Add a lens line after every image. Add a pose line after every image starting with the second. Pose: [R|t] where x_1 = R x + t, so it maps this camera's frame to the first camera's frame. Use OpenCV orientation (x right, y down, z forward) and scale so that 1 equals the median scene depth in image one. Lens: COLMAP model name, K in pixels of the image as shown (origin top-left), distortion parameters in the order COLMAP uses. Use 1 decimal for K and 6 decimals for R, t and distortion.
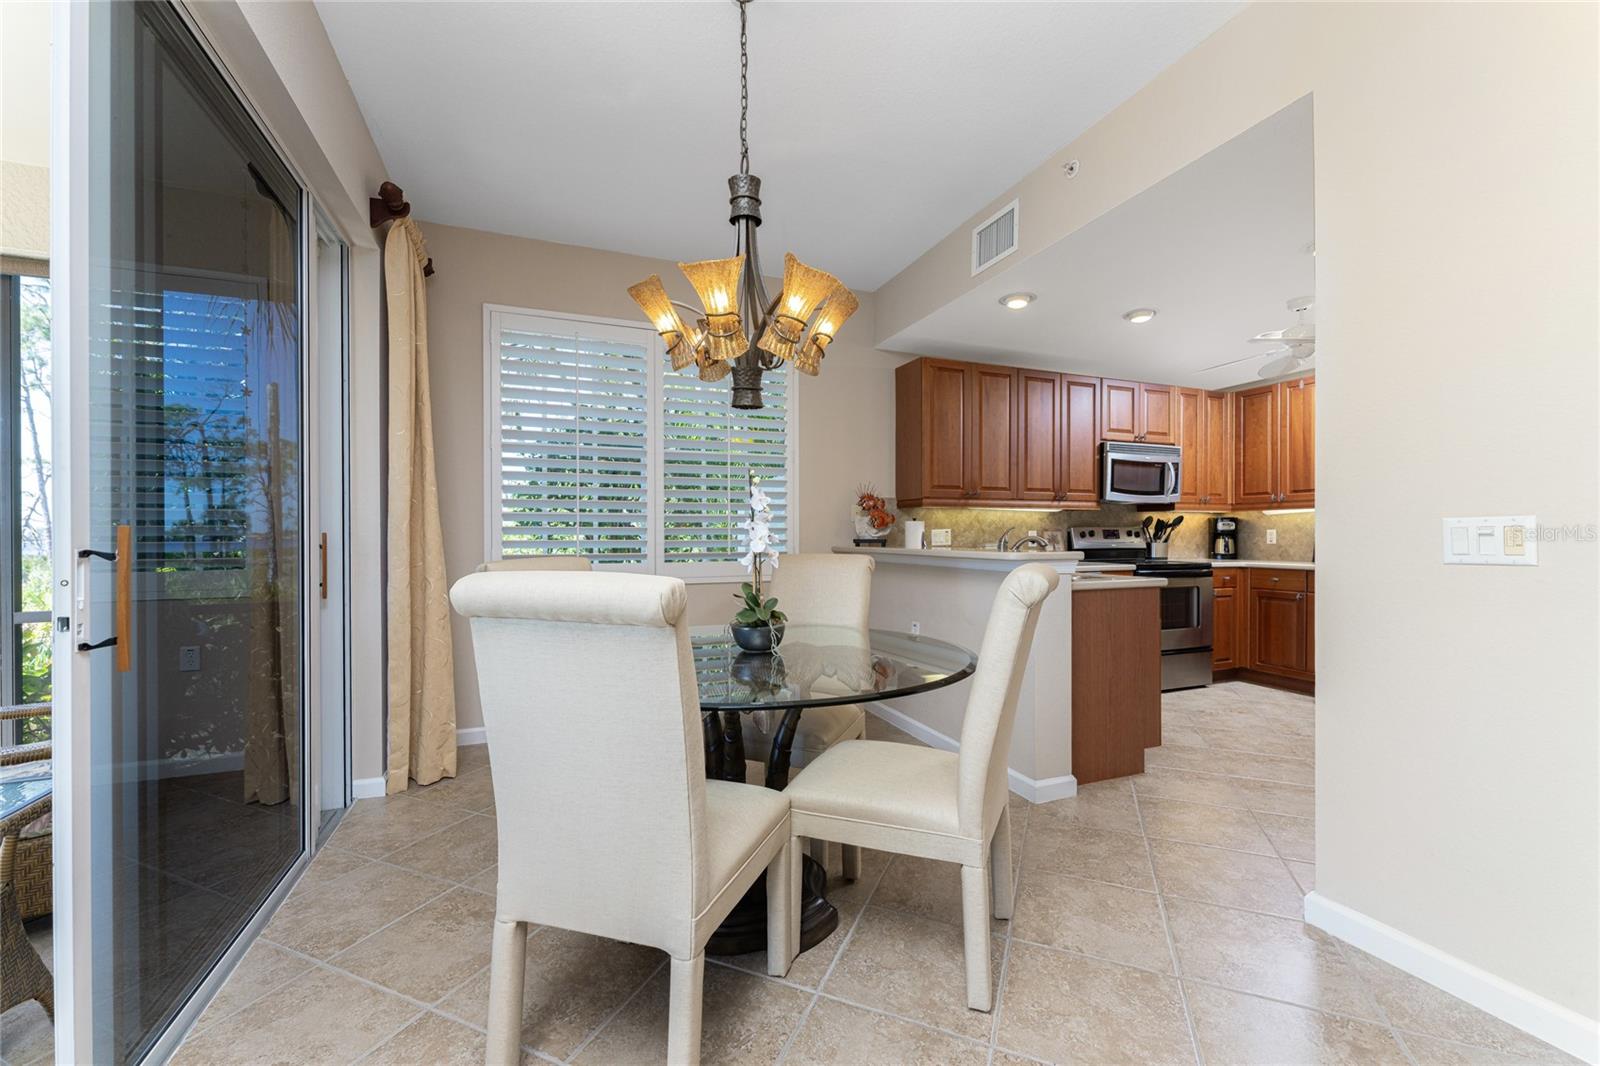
lens RADIAL K [[654.1, 0, 775.8], [0, 654.1, 548.0], [0, 0, 1]] dist [0.003532, -0.000946]
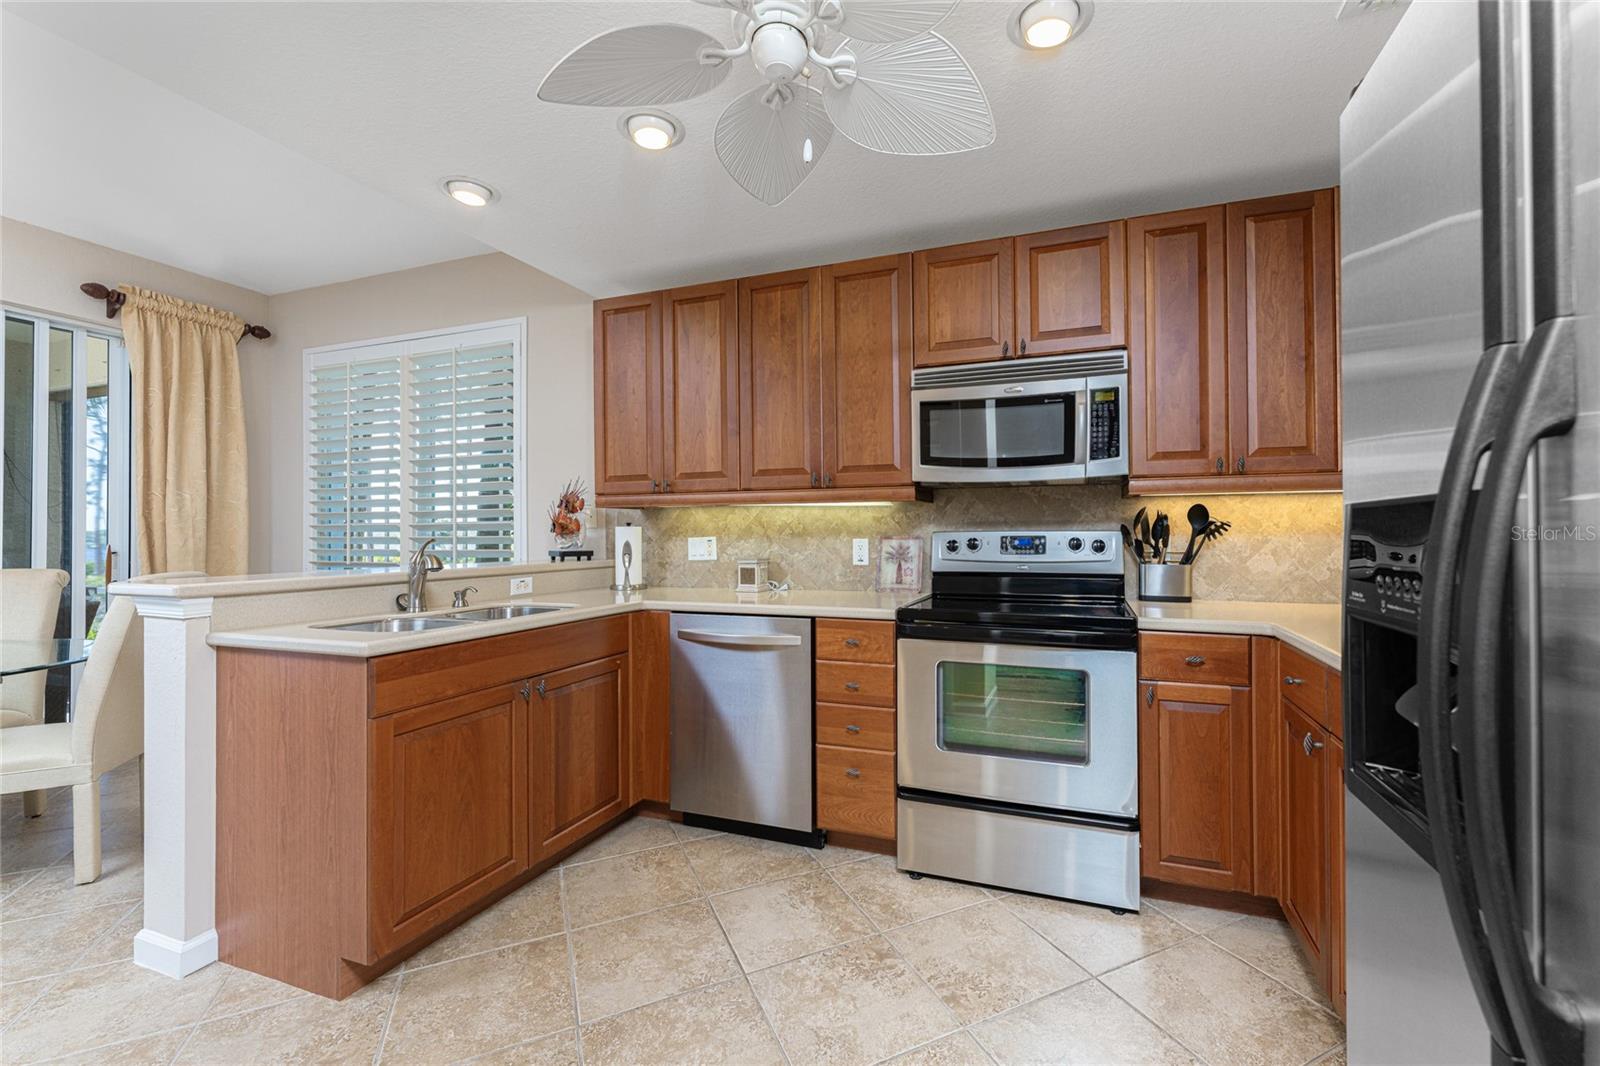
lens RADIAL K [[654.1, 0, 809.9], [0, 654.1, 533.6], [0, 0, 1]] dist [0.003532, -0.000946]
pose [[0.753805, -0.001360, -0.657096, 0.791206], [-0.008517, 0.999894, -0.011839, -0.024880], [0.657043, 0.014521, 0.753714, 0.550840]]
